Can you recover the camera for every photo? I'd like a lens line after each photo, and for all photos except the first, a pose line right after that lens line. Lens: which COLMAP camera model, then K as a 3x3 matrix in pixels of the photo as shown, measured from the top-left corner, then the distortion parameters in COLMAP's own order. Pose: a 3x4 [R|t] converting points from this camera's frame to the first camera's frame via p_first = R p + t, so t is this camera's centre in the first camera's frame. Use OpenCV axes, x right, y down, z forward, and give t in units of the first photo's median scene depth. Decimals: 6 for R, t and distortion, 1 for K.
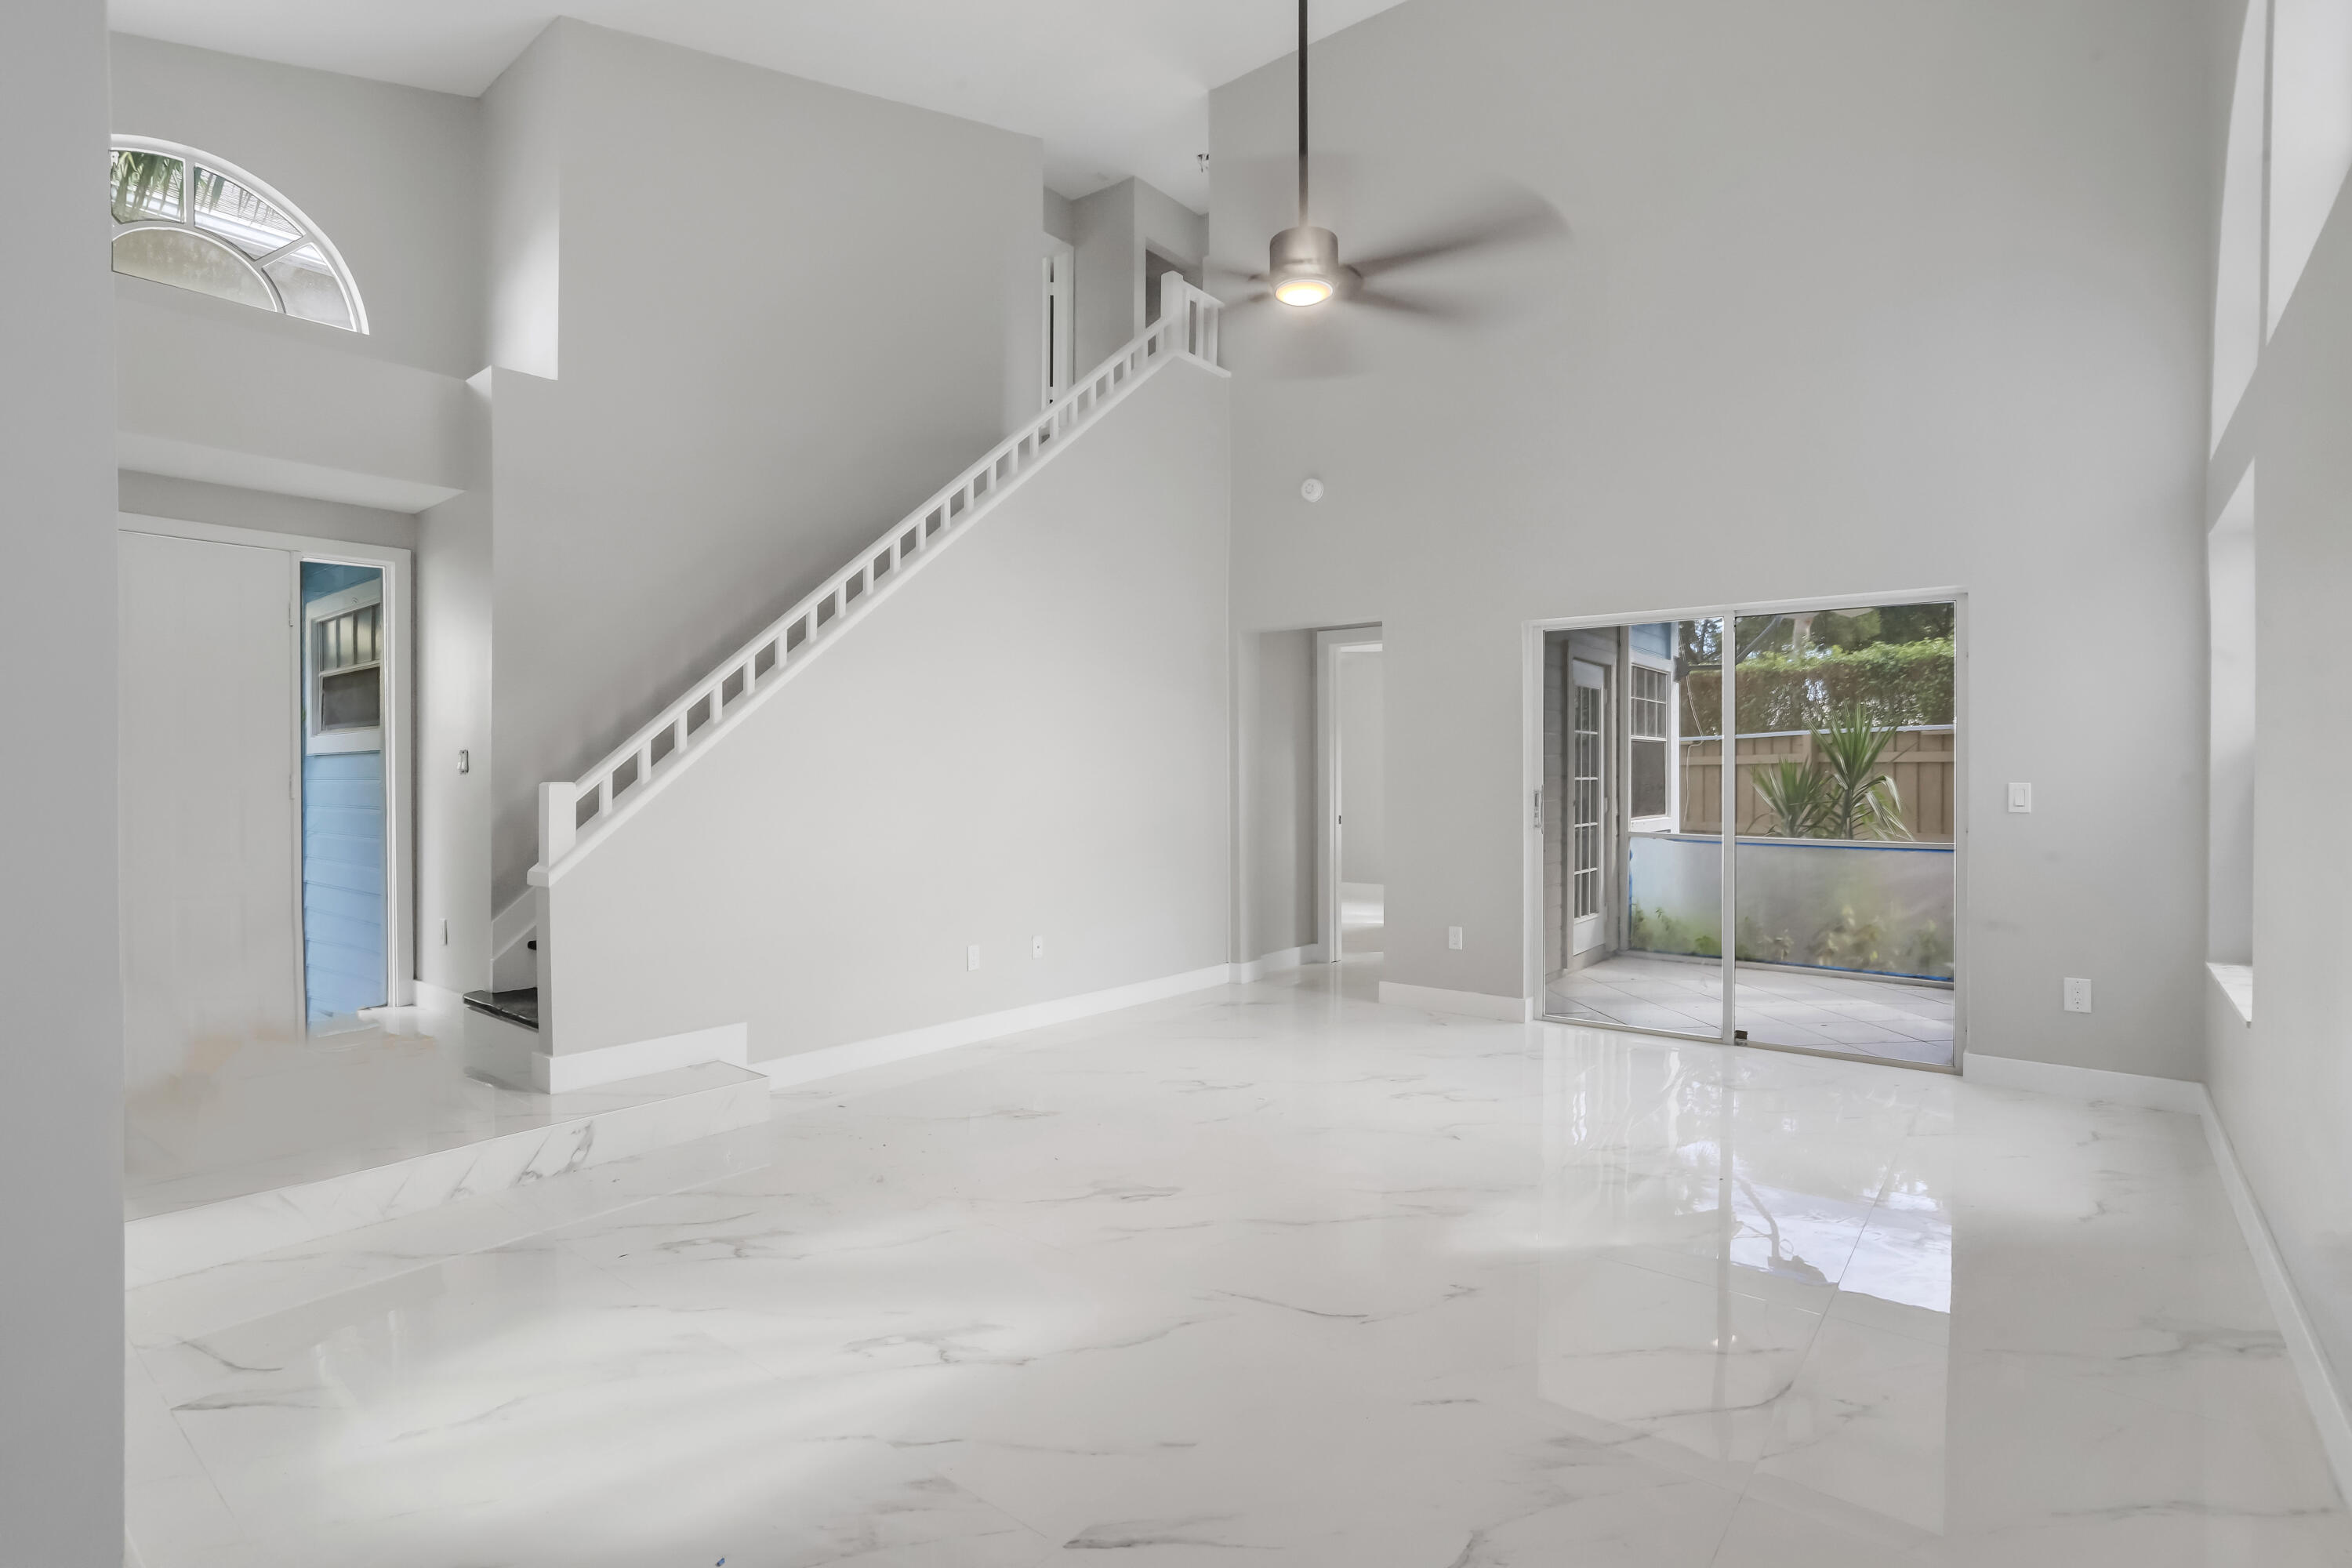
lens RADIAL K [[1139.0, 0, 1166.0], [0, 1139.0, 777.7], [0, 0, 1]] dist [-0.068460, 0.041284]
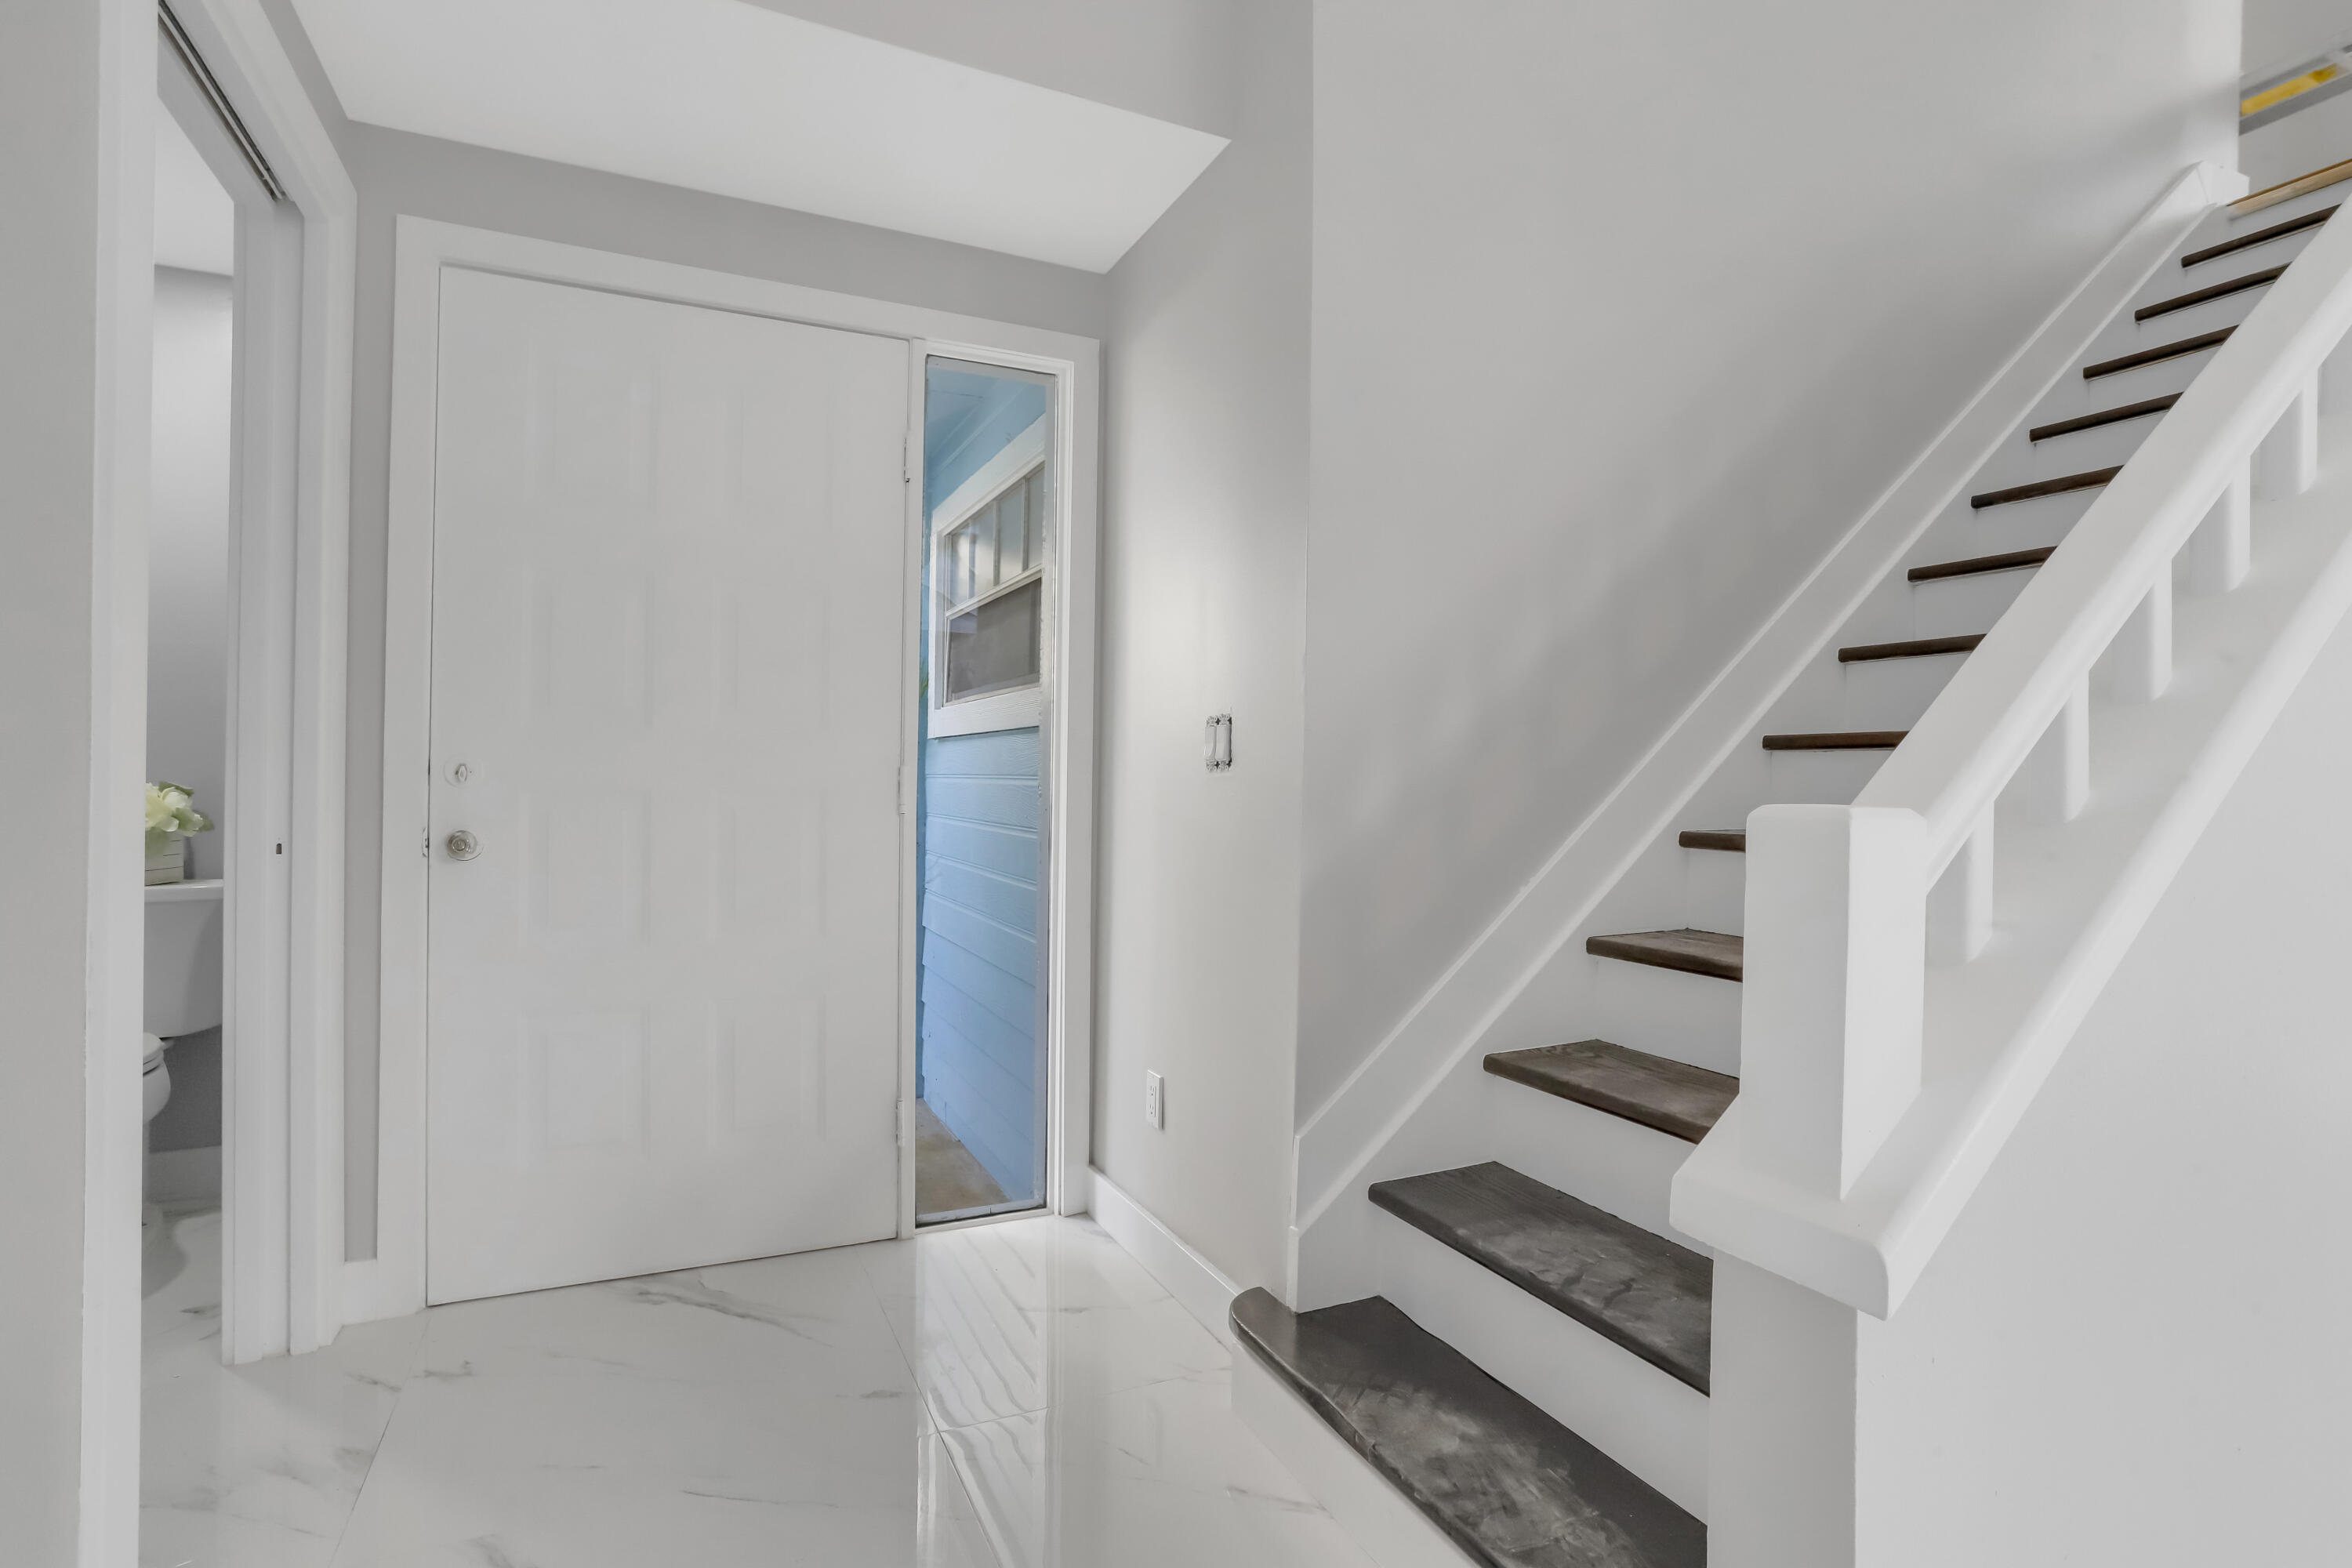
lens RADIAL K [[1139.0, 0, 1166.0], [0, 1139.0, 777.7], [0, 0, 1]] dist [-0.068460, 0.041284]
pose [[0.897628, 0.016775, -0.440434, -0.406558], [-0.018630, 0.999826, 0.000111, 0.000192], [0.440360, 0.008105, 0.897785, 0.529406]]
